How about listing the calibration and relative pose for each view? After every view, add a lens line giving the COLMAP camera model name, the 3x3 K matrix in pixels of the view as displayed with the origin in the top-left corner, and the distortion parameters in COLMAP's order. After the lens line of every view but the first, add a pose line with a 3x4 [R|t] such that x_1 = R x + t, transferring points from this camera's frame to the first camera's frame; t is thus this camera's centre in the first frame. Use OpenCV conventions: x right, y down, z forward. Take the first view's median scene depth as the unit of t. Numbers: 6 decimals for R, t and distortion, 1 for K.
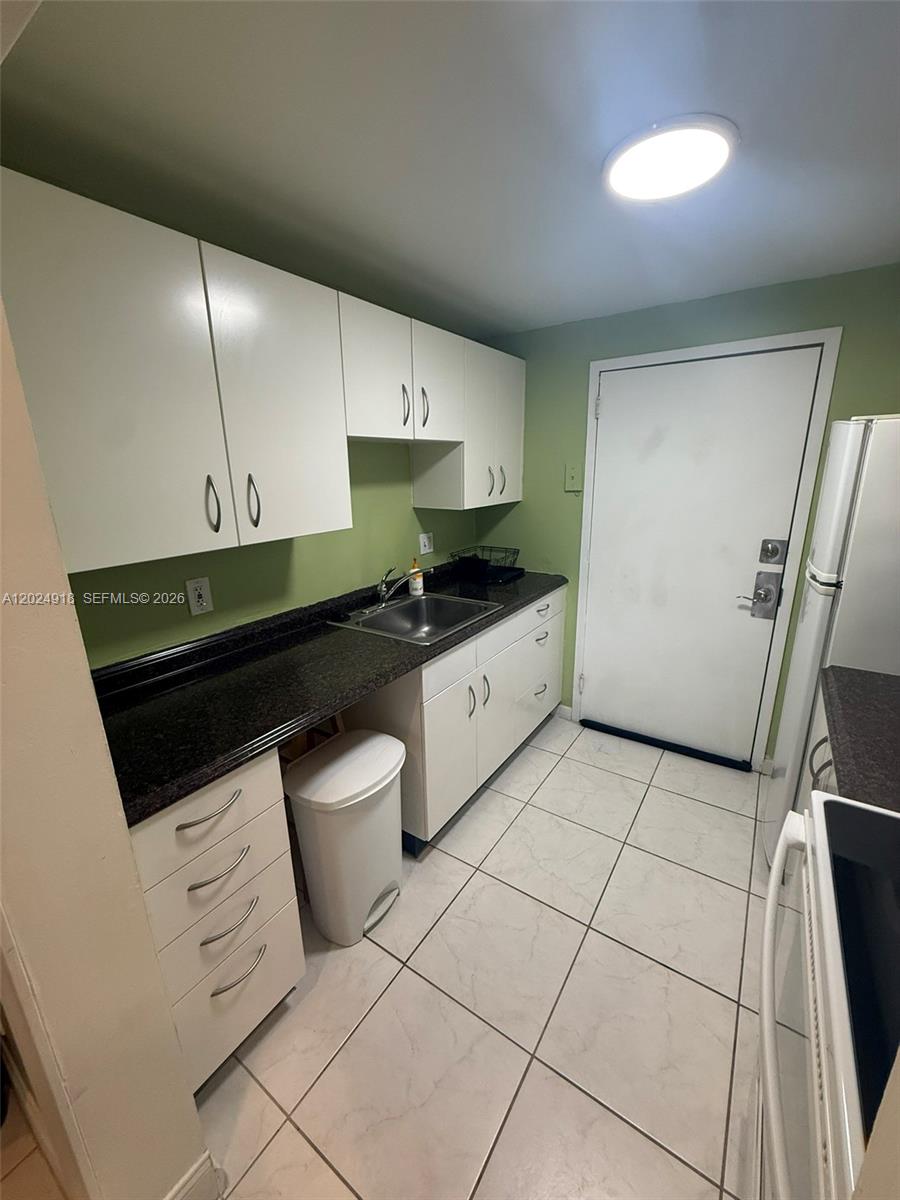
lens RADIAL K [[480.7, 0, 460.0], [0, 480.7, 595.7], [0, 0, 1]] dist [0.001269, -0.000156]
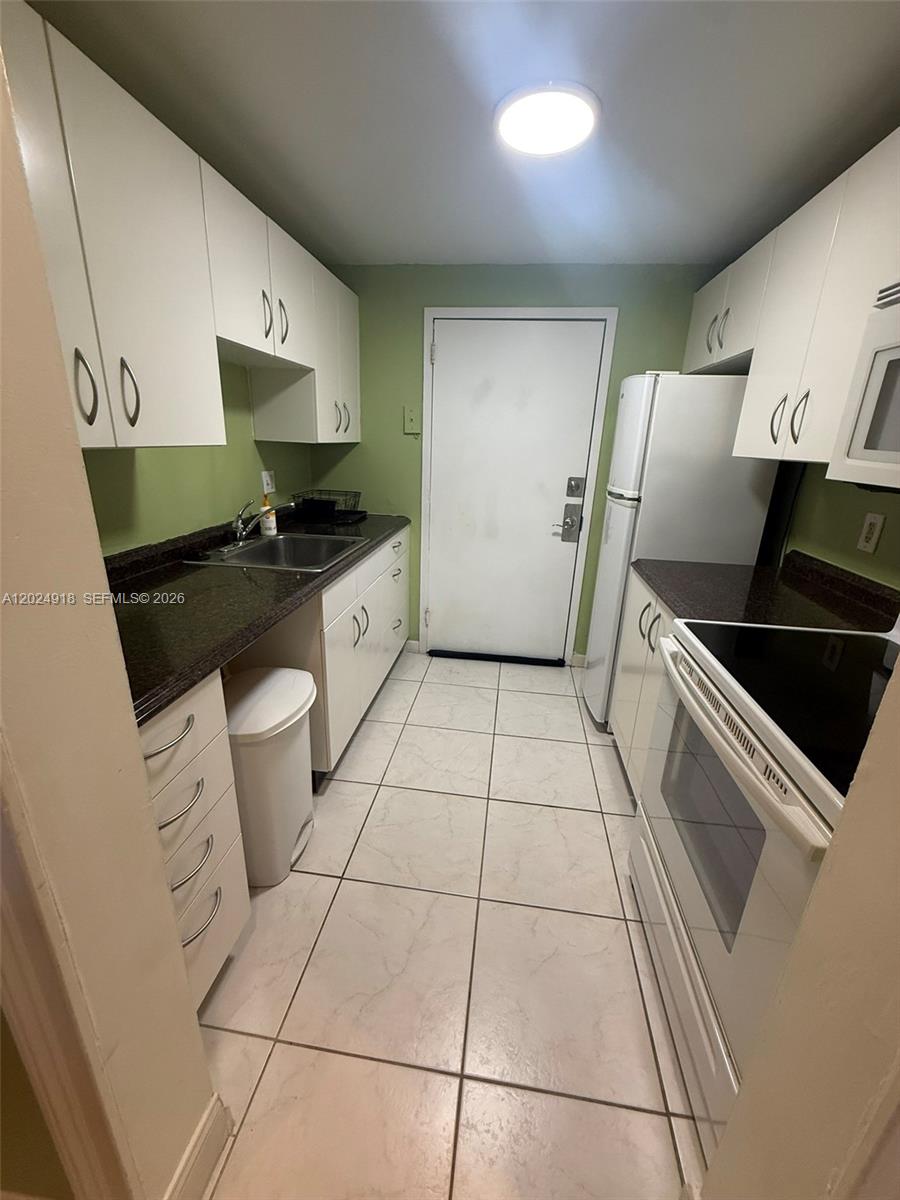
lens RADIAL K [[480.7, 0, 453.7], [0, 480.7, 599.5], [0, 0, 1]] dist [0.001269, -0.000156]
pose [[0.893789, -0.093288, 0.438678, -0.224209], [0.067918, 0.995001, 0.073216, 0.091051], [-0.443315, -0.035645, 0.895657, 0.002986]]
